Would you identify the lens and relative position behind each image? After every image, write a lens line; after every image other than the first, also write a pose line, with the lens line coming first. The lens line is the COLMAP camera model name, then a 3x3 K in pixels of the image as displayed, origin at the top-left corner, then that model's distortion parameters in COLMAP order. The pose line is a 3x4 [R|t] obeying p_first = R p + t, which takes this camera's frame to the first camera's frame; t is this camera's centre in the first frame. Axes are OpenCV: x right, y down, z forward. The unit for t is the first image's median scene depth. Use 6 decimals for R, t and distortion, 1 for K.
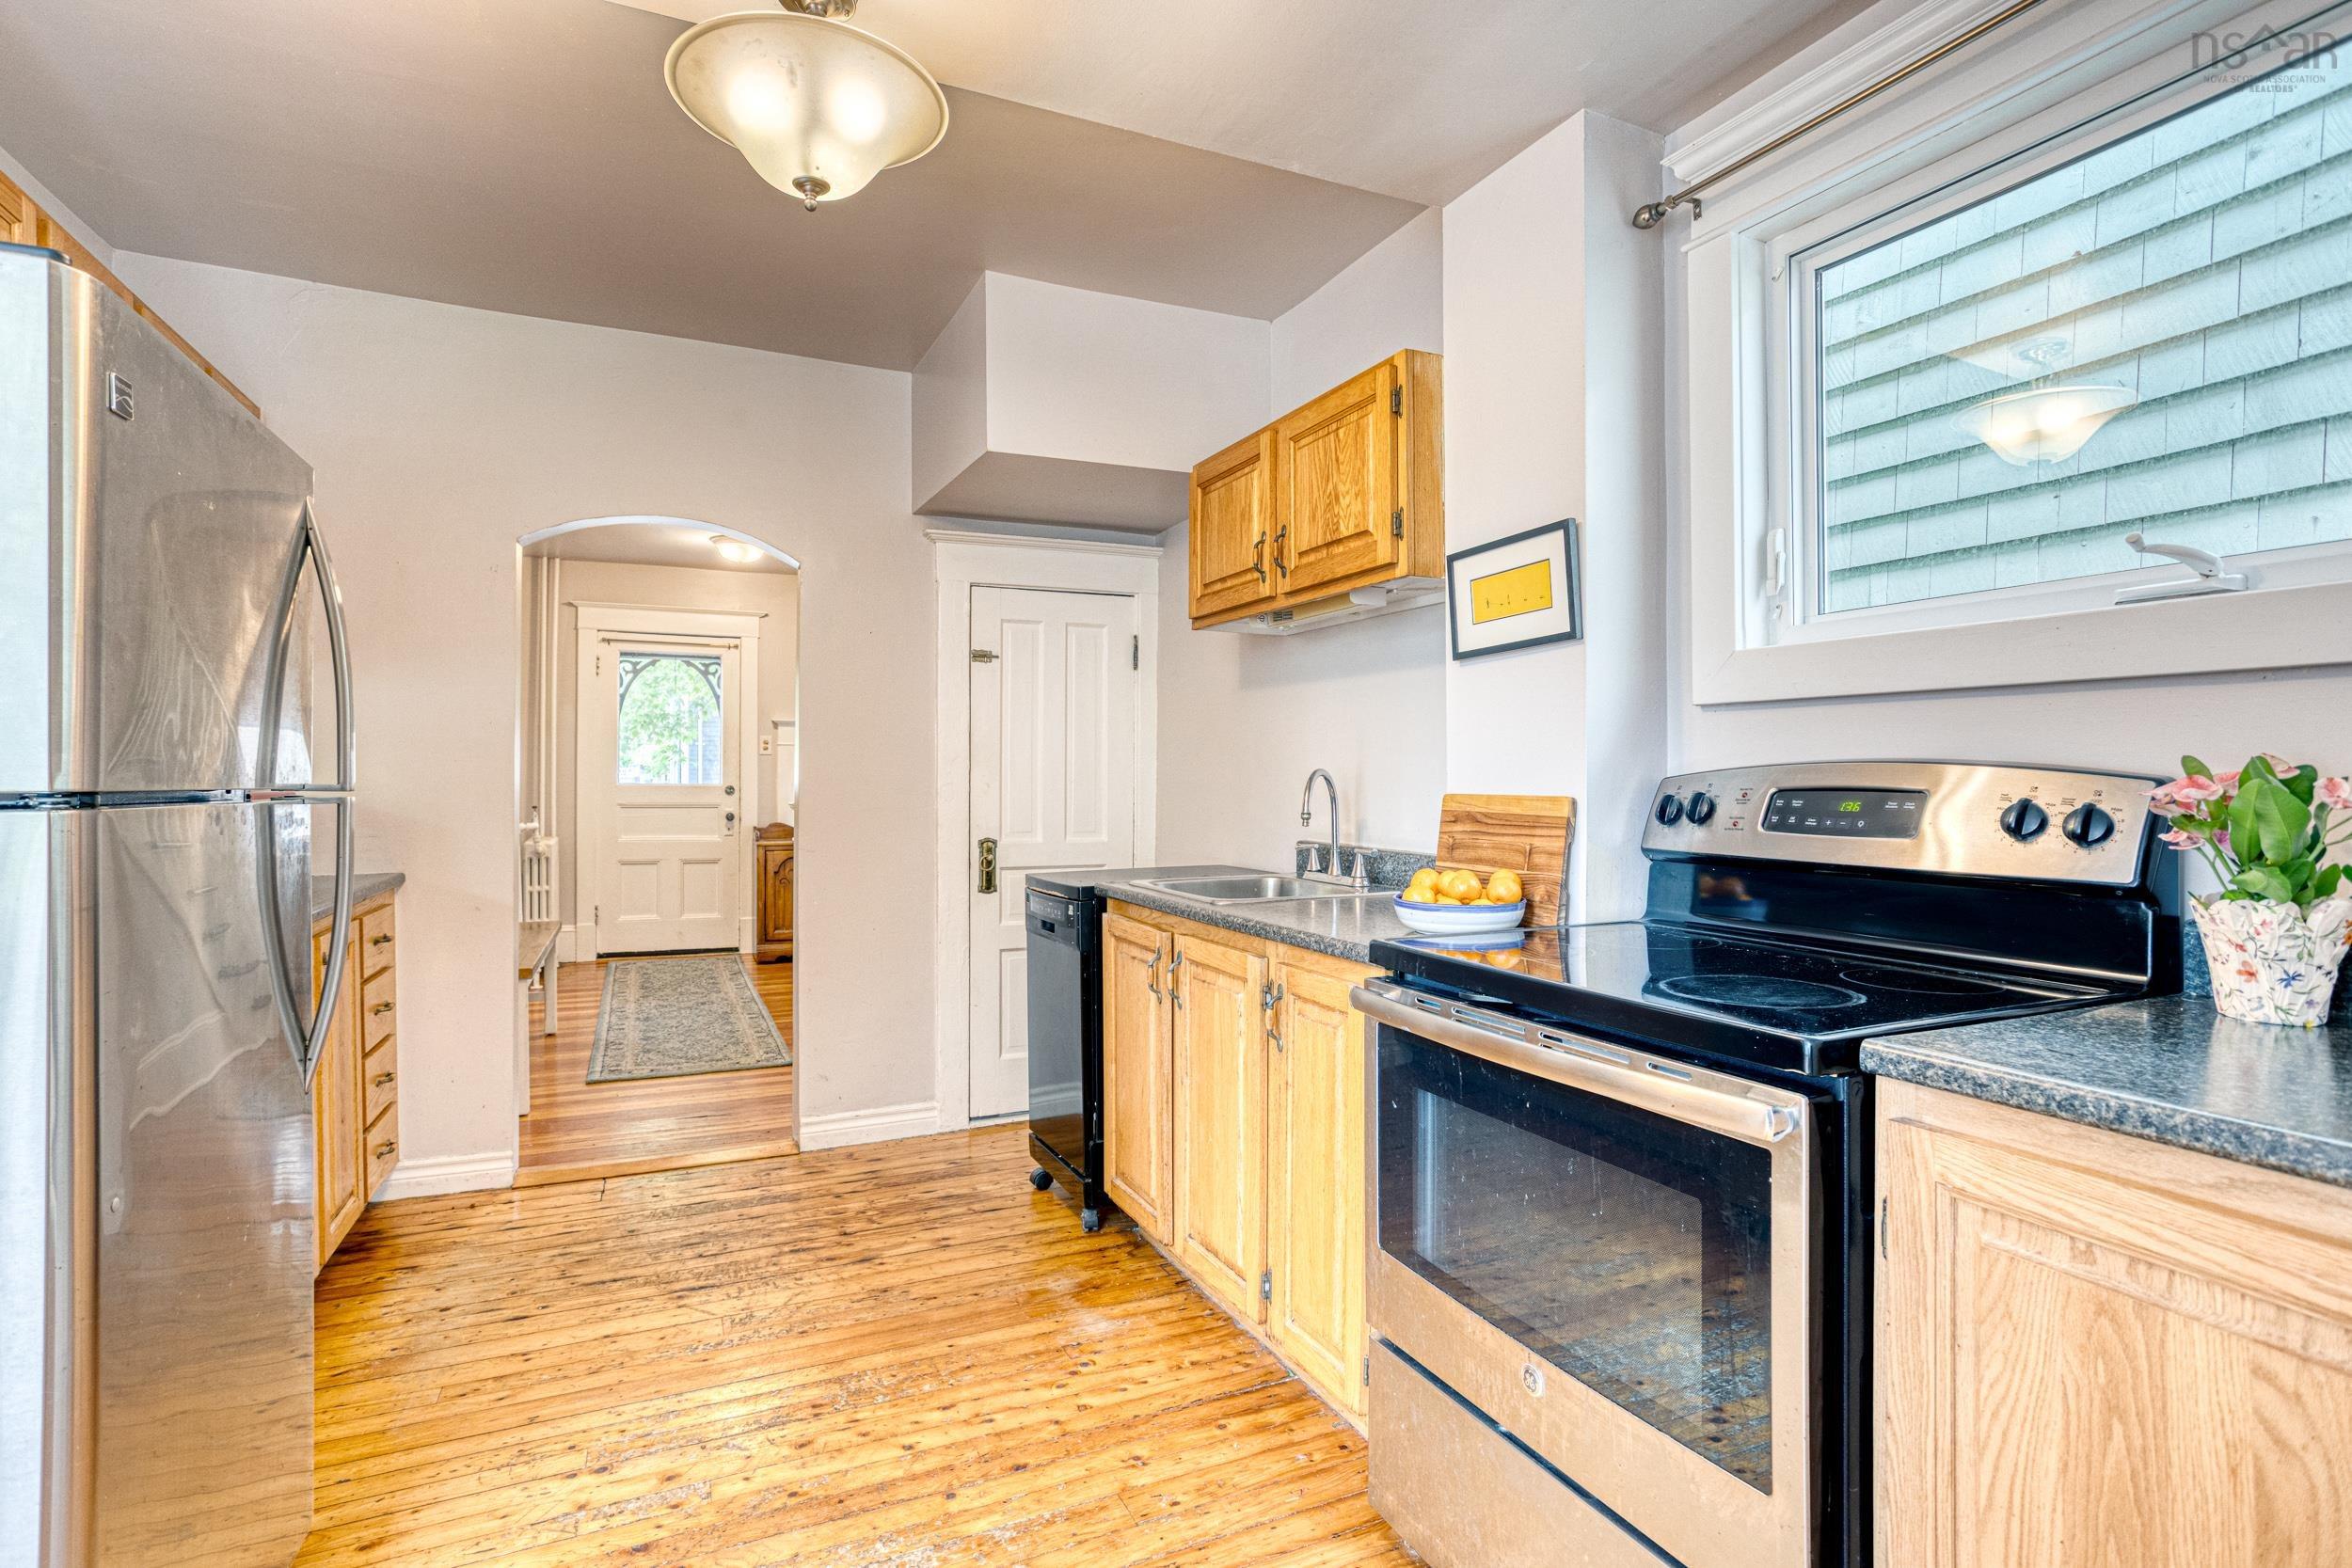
lens RADIAL K [[1153.4, 0, 1165.9], [0, 1153.4, 781.2], [0, 0, 1]] dist [-0.056902, 0.054062]
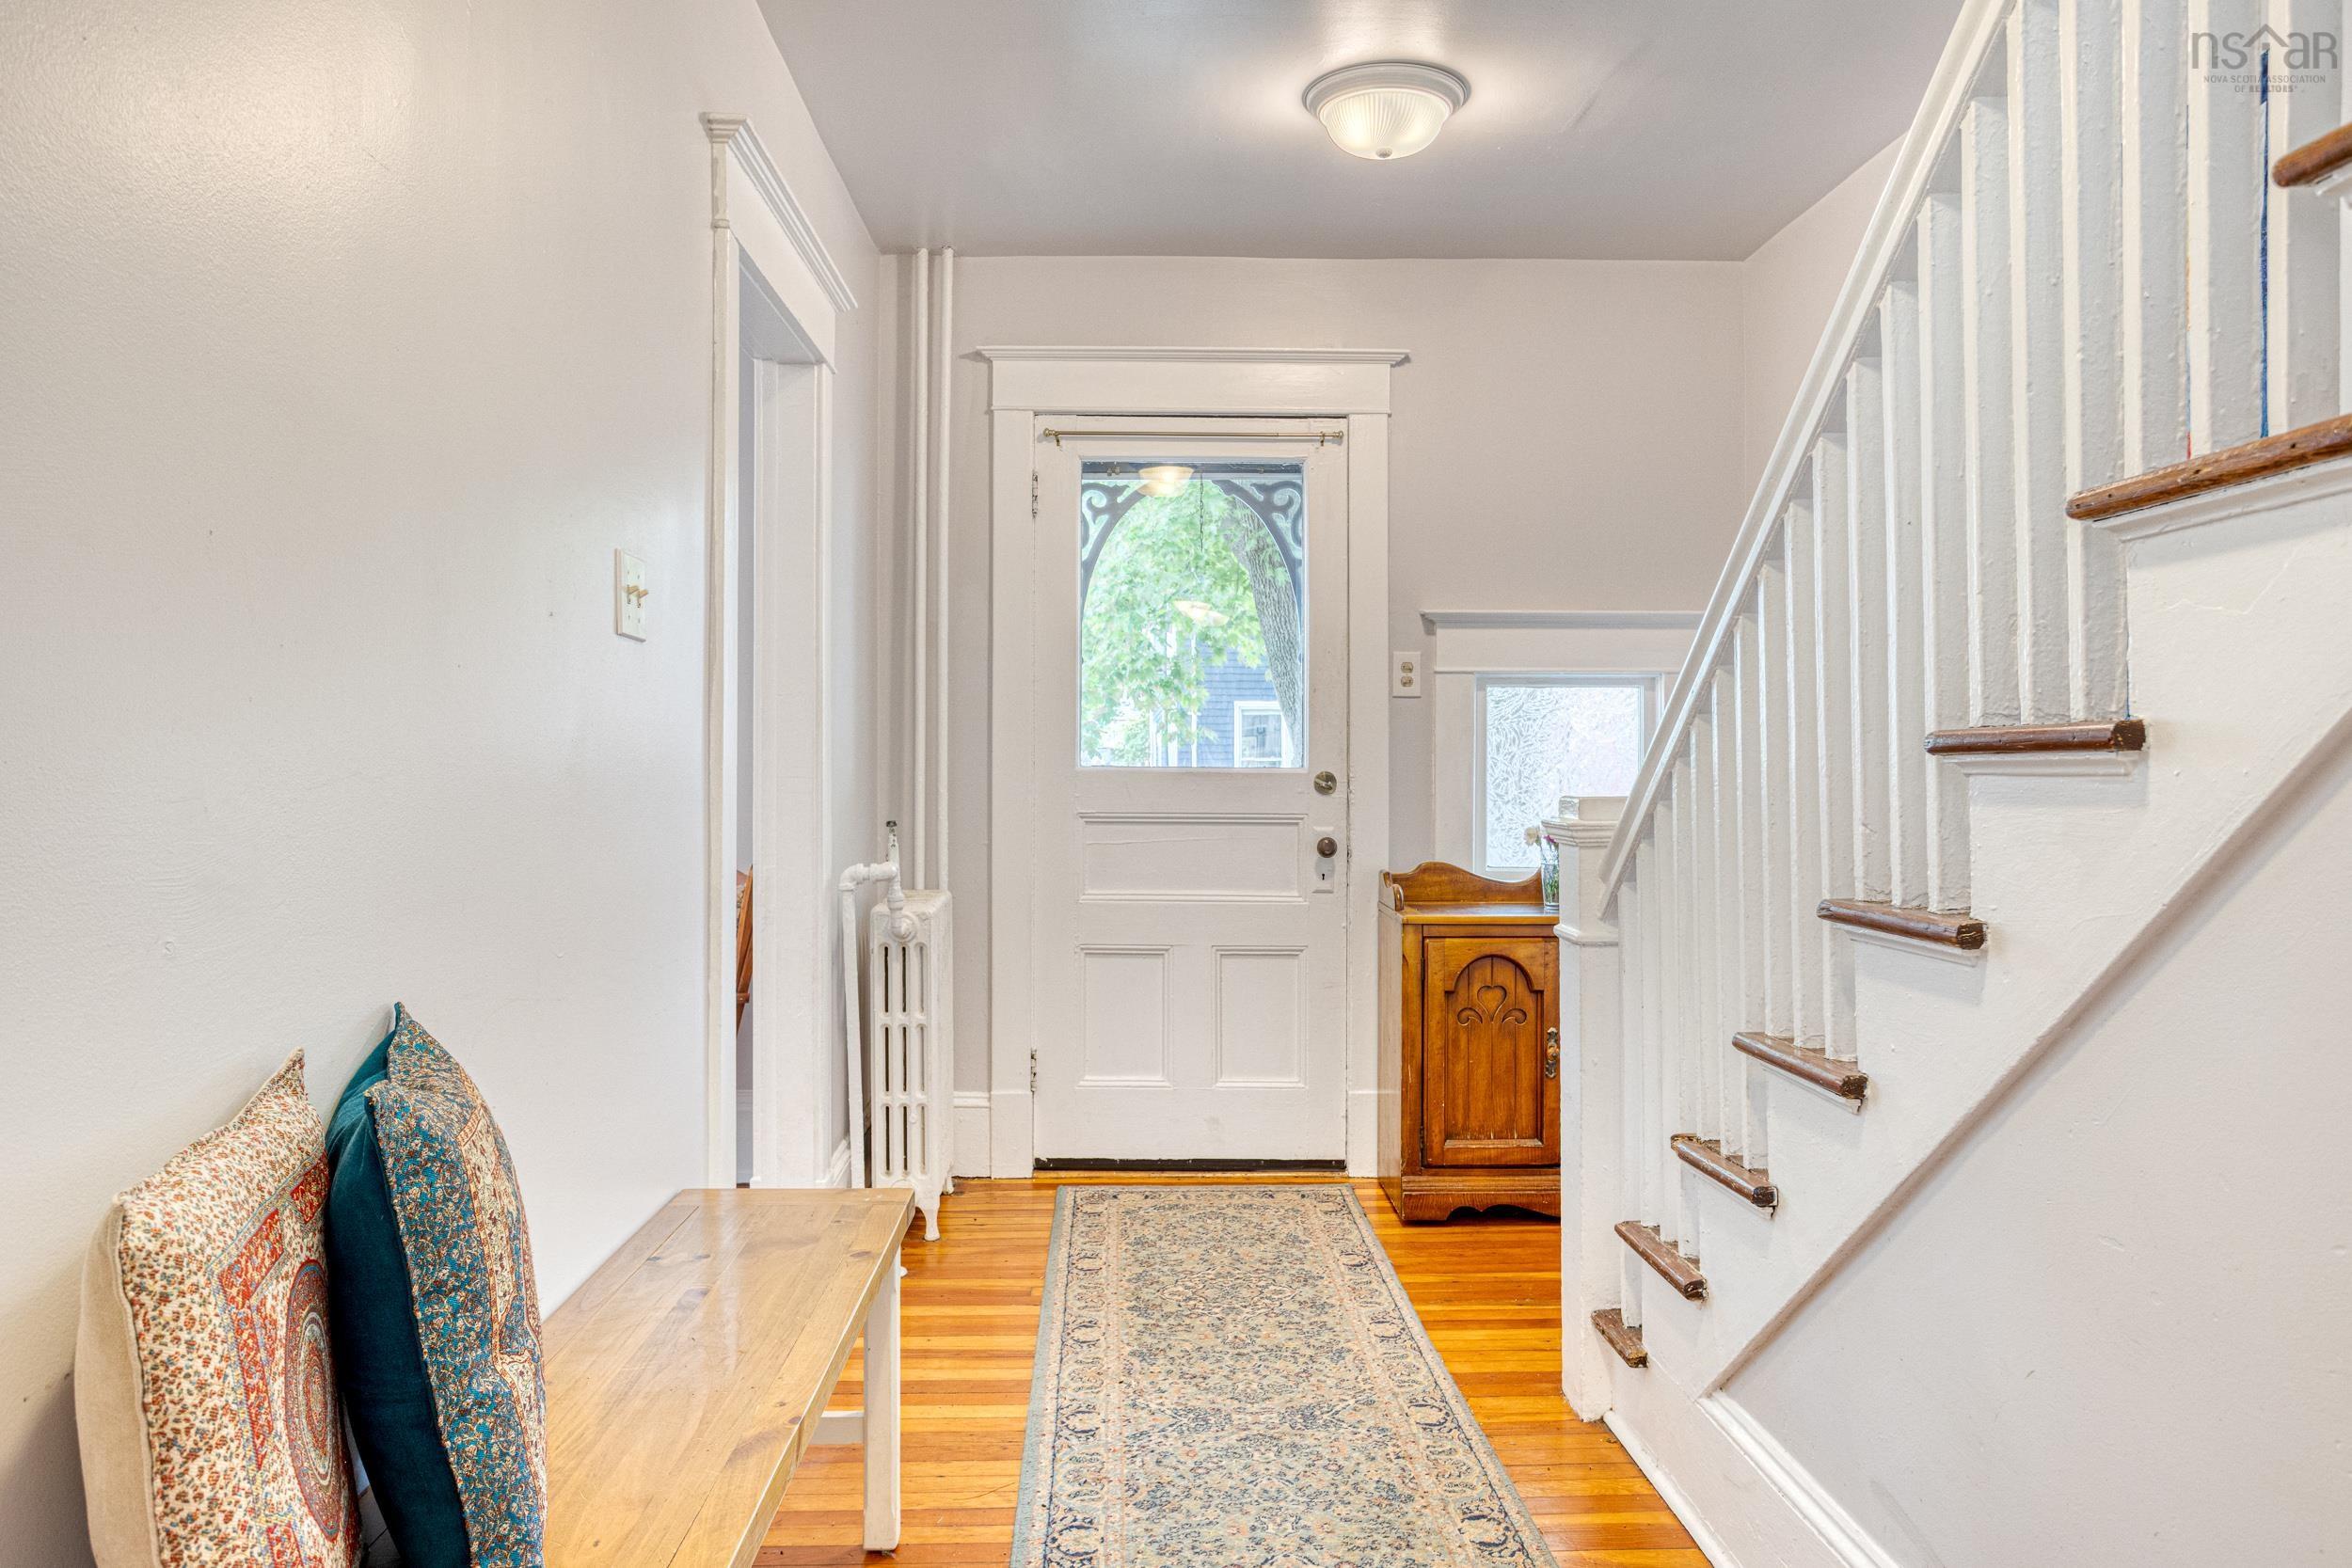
lens RADIAL K [[1580.3, 0, 1169.2], [0, 1580.3, 763.0], [0, 0, 1]] dist [-0.000472, 0.000740]
pose [[0.923185, -0.006997, -0.384291, -0.217258], [0.003085, 0.999937, -0.010795, 0.006801], [0.384343, 0.008781, 0.923149, 0.458249]]
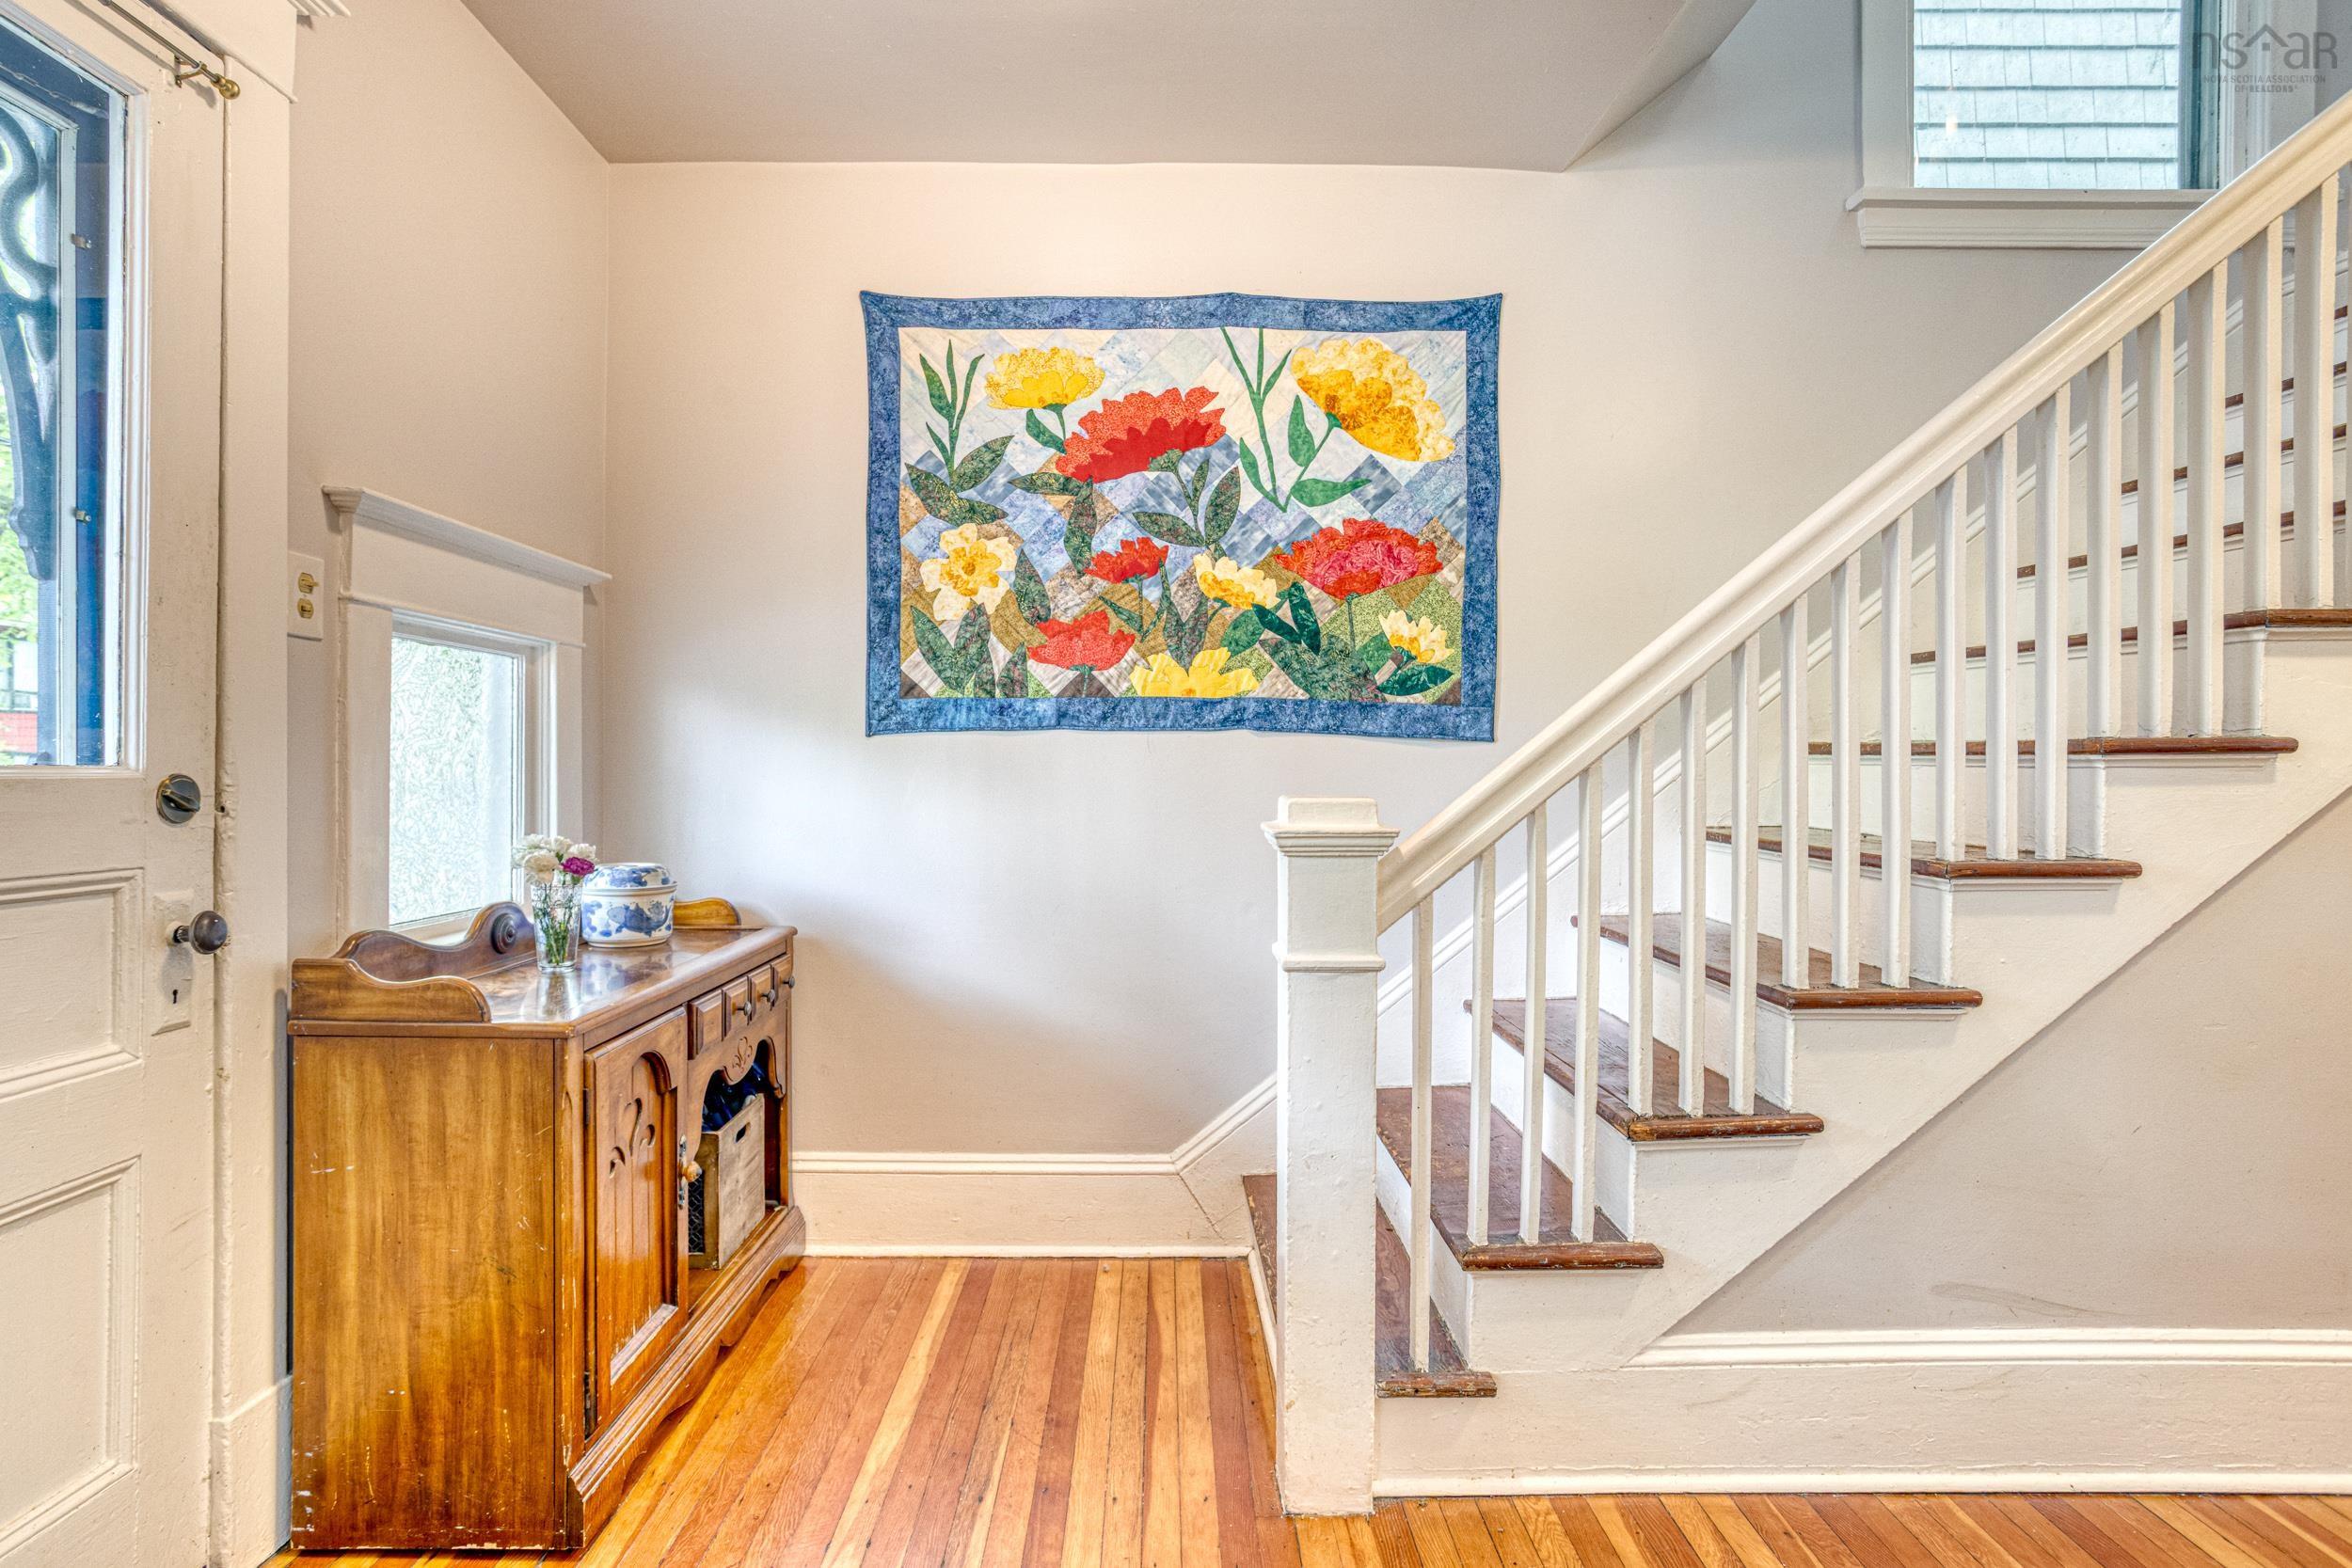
lens RADIAL K [[1146.6, 0, 1177.7], [0, 1146.6, 764.6], [0, 0, 1]] dist [-0.047437, 0.025957]
pose [[0.411015, -0.003753, 0.911621, -0.539779], [0.010278, 0.999947, -0.000518, 0.003604], [-0.911571, 0.009582, 0.411032, 0.828792]]
